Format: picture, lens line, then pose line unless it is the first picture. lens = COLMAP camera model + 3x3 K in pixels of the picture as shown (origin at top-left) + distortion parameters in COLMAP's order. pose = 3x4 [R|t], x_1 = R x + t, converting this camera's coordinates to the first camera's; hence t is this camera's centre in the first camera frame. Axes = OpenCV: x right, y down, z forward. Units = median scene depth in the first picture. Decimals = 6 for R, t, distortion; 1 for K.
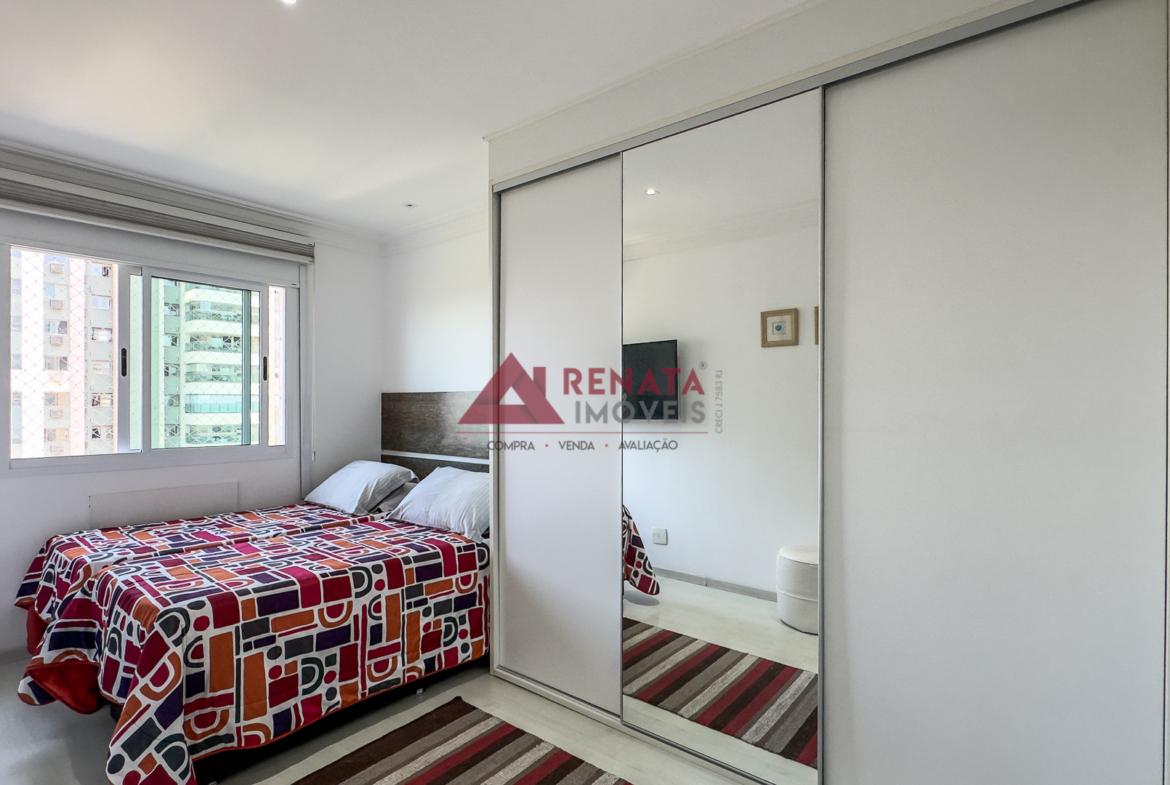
lens RADIAL K [[572.0, 0, 581.8], [0, 572.0, 412.1], [0, 0, 1]] dist [-0.001867, 0.002272]
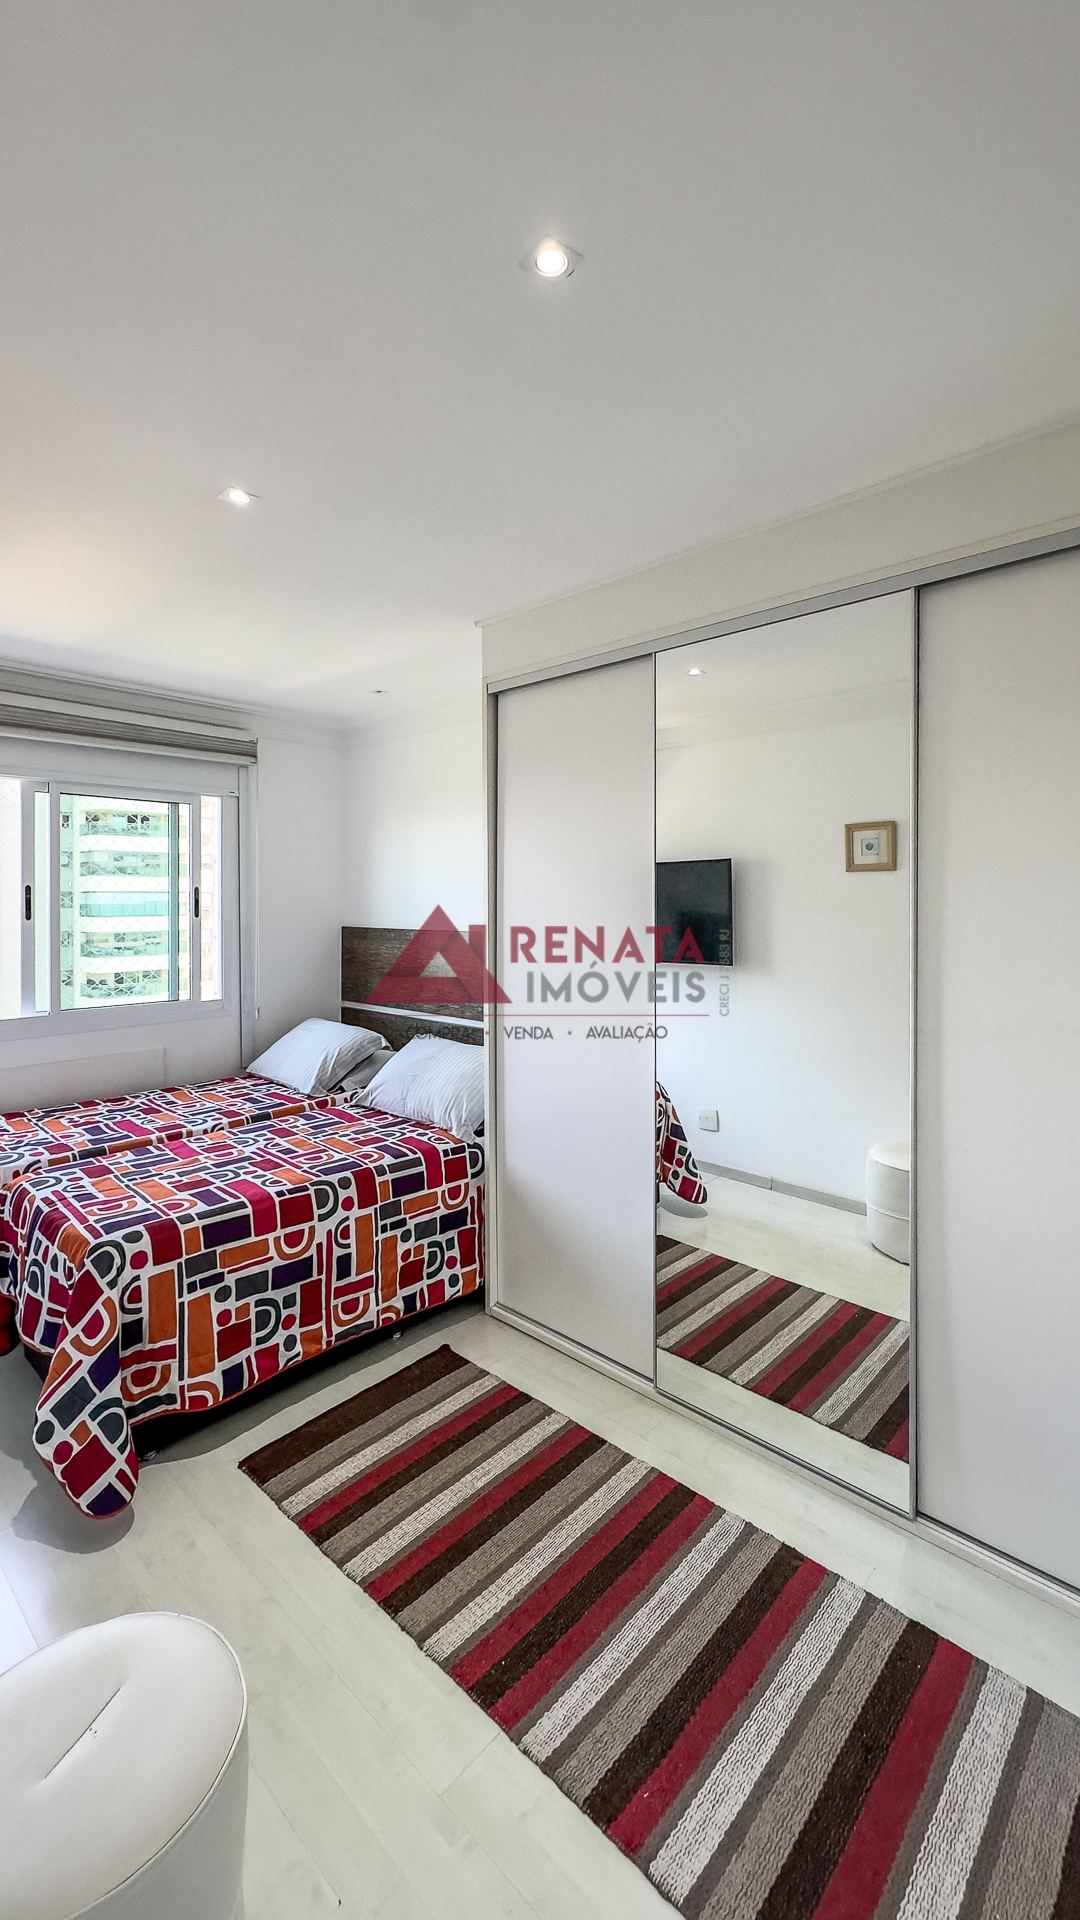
lens RADIAL K [[785.4, 0, 553.8], [0, 785.4, 916.3], [0, 0, 1]] dist [-0.002107, 0.001124]
pose [[0.998006, -0.001728, -0.063091, 0.000583], [0.001939, 0.999993, 0.003285, -0.097434], [0.063085, -0.003401, 0.998002, -0.065091]]
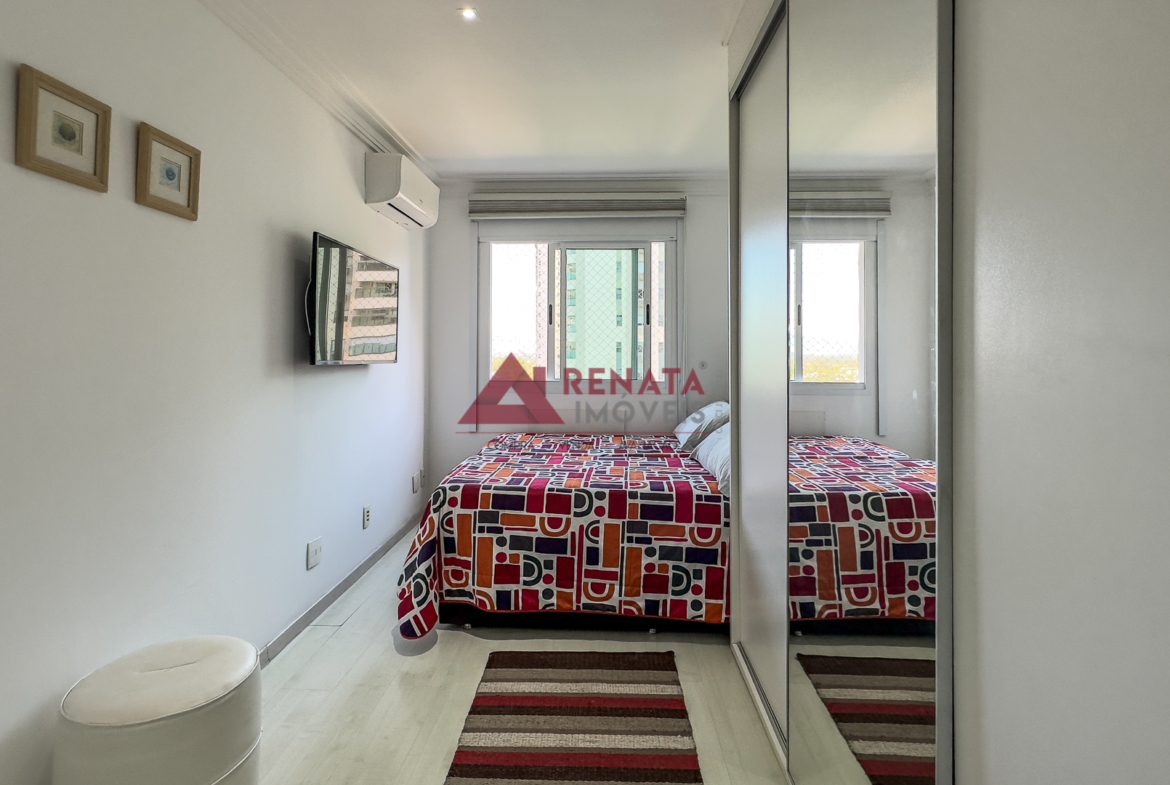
lens RADIAL K [[572.0, 0, 579.9], [0, 572.0, 348.5], [0, 0, 1]] dist [-0.001867, 0.002272]
pose [[0.605034, -0.000469, -0.796200, 0.464357], [-0.012894, 0.999863, -0.010388, 0.011147], [0.796095, 0.016552, 0.604945, 0.317145]]
